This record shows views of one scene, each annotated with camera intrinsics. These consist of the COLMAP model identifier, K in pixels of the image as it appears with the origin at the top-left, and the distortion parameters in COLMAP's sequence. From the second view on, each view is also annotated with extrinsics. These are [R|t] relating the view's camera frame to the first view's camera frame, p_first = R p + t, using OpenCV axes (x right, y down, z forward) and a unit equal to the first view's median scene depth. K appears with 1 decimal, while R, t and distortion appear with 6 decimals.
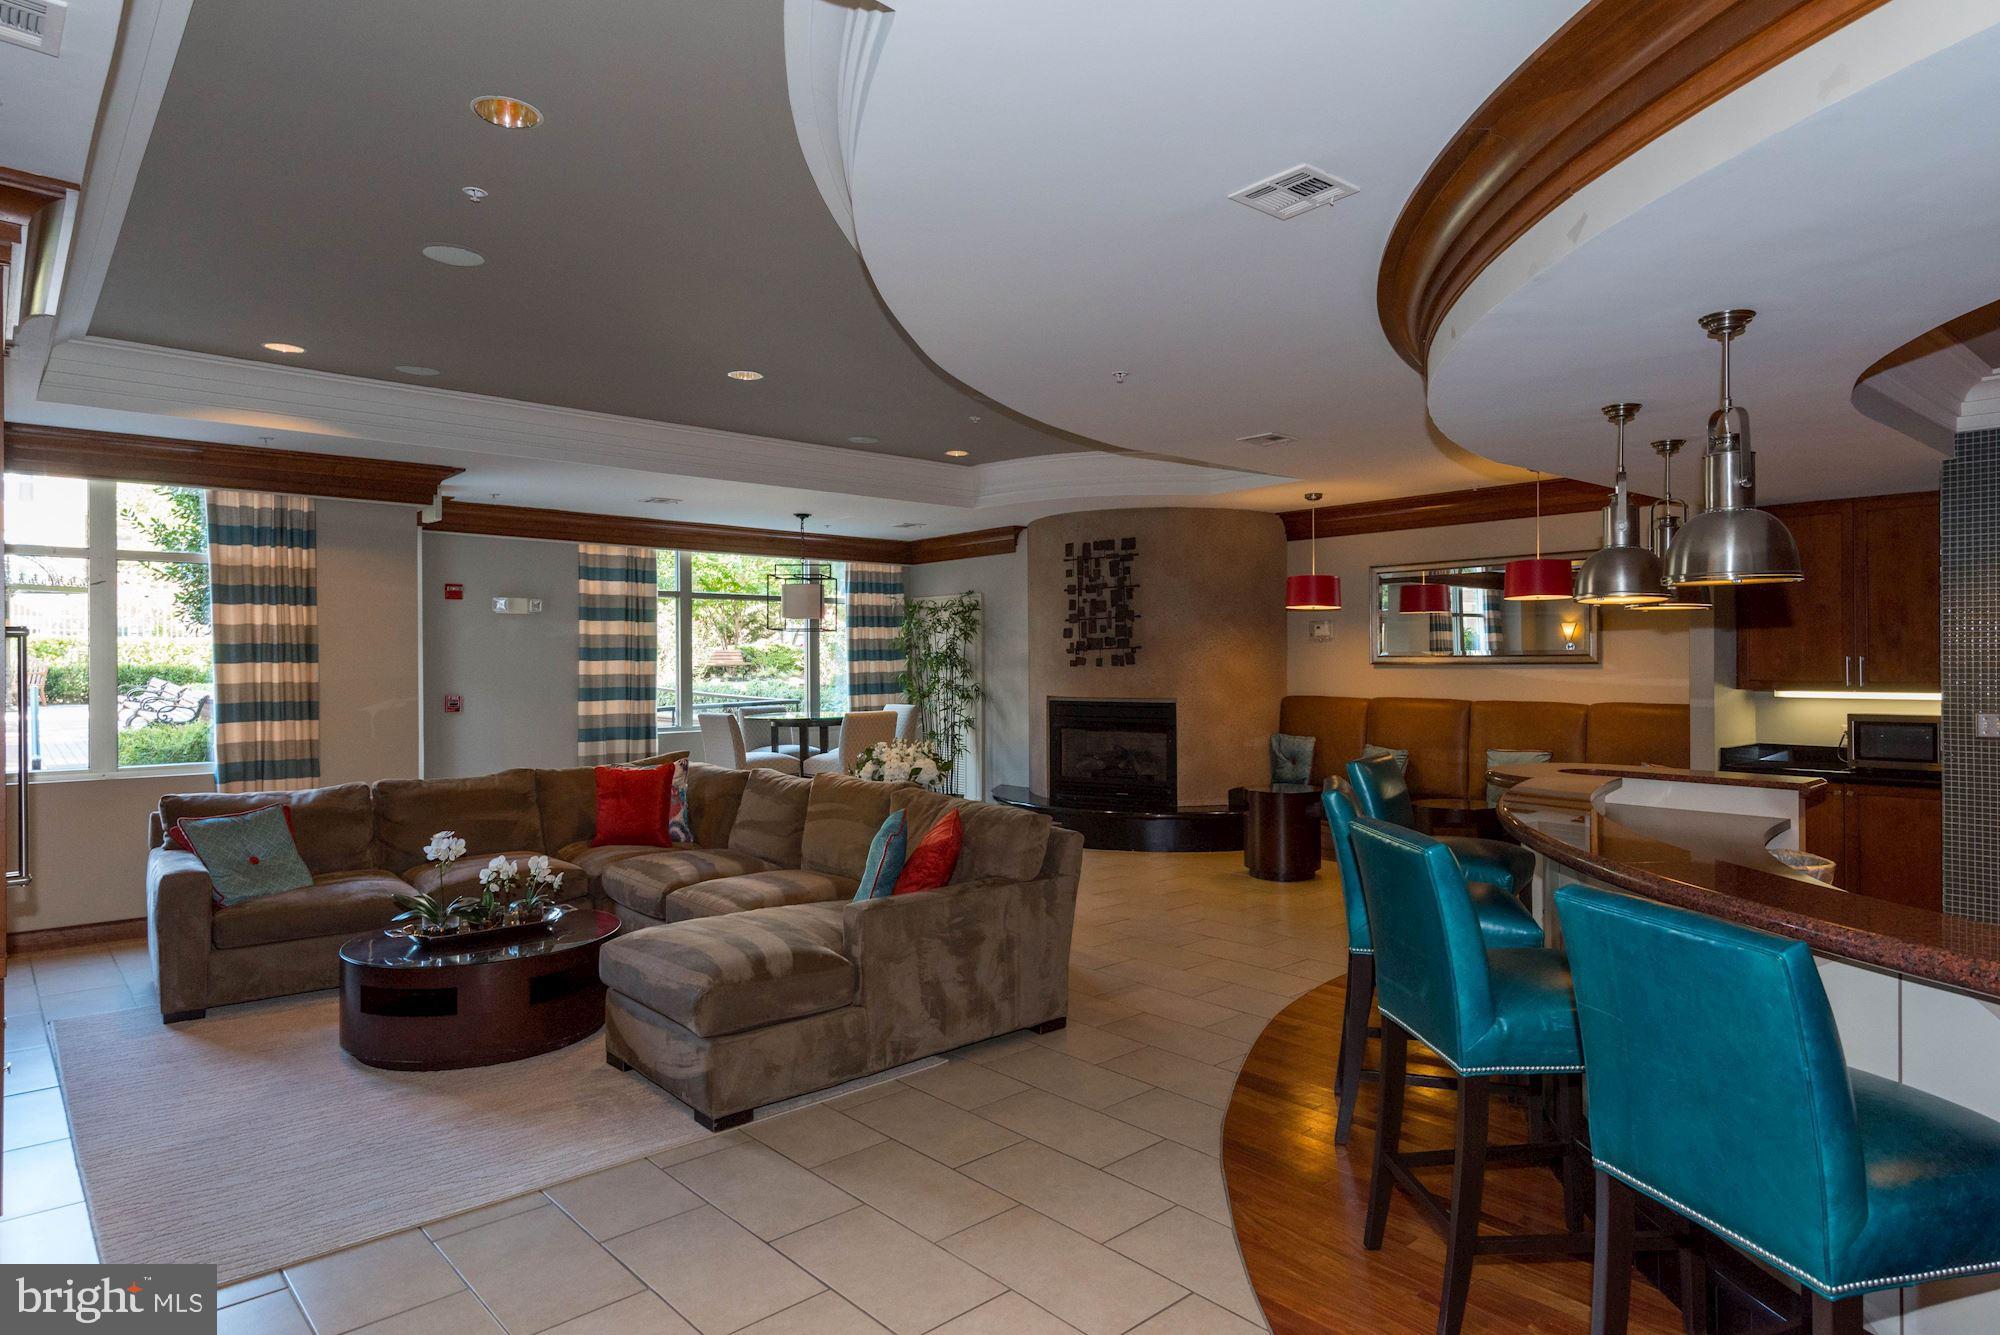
lens RADIAL K [[1189.0, 0, 1000.0], [0, 1189.0, 667.5], [0, 0, 1]] dist [0.114763, 0.000259]
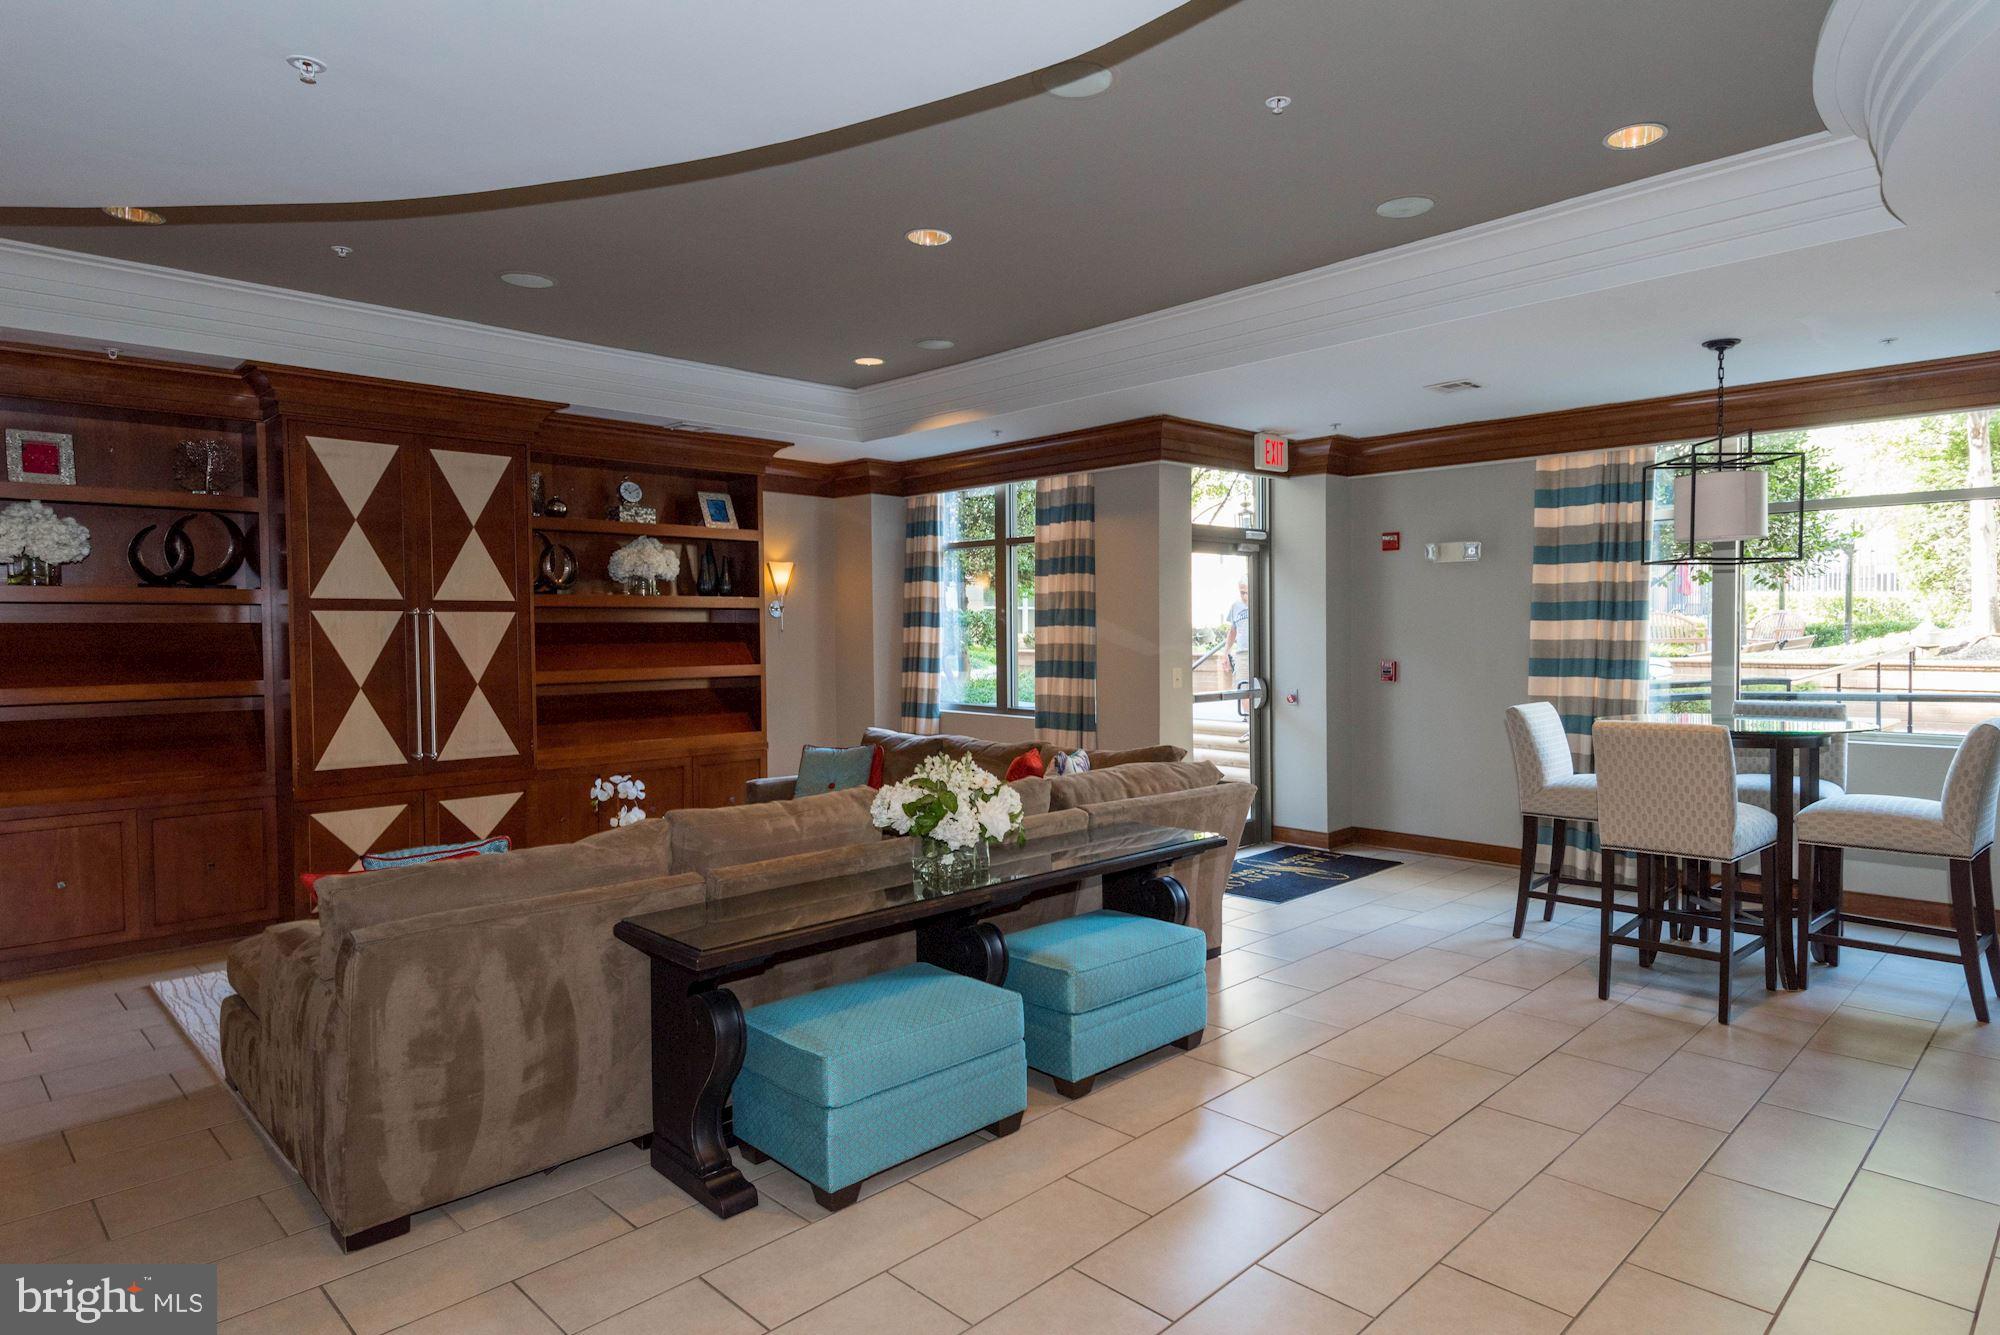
lens RADIAL K [[1189.0, 0, 1000.0], [0, 1189.0, 667.5], [0, 0, 1]] dist [0.114763, 0.000259]
pose [[0.097678, 0.038722, -0.994464, 0.481543], [0.000129, 0.999242, 0.038921, -0.007984], [0.995218, -0.003930, 0.097599, 0.822935]]
